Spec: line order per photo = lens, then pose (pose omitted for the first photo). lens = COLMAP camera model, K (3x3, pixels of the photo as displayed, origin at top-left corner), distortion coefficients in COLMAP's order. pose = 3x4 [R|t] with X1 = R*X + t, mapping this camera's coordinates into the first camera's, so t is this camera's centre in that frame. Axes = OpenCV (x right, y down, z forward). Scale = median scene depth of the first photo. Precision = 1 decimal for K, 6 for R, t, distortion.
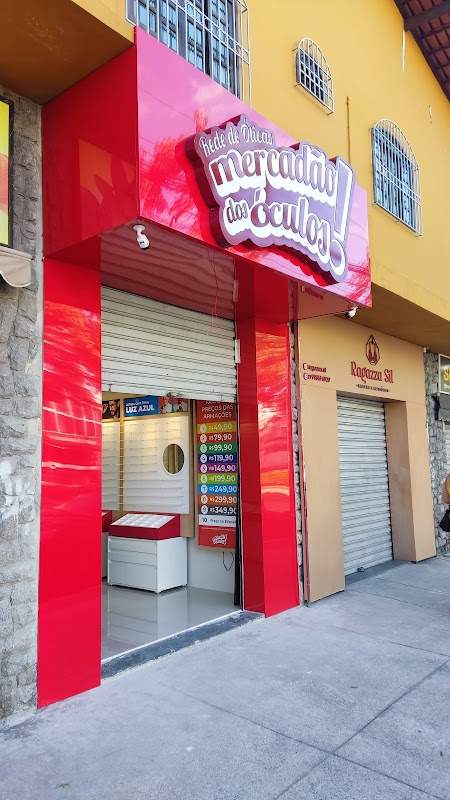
lens RADIAL K [[589.8, 0, 225.0], [0, 589.8, 400.0], [0, 0, 1]] dist [0.115303, -0.163685]
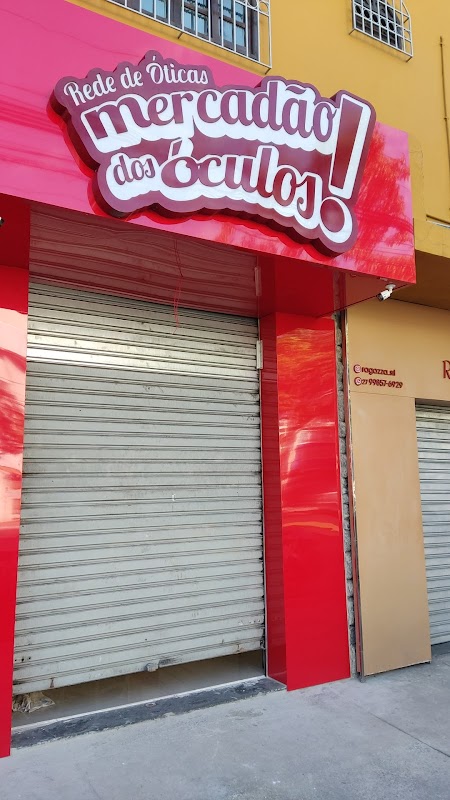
lens RADIAL K [[589.8, 0, 225.0], [0, 589.8, 400.0], [0, 0, 1]] dist [0.115303, -0.163685]
pose [[0.935762, -0.037524, -0.350631, 0.327663], [0.024350, 0.998825, -0.041909, 0.018136], [0.351791, 0.030679, 0.935576, 0.260255]]
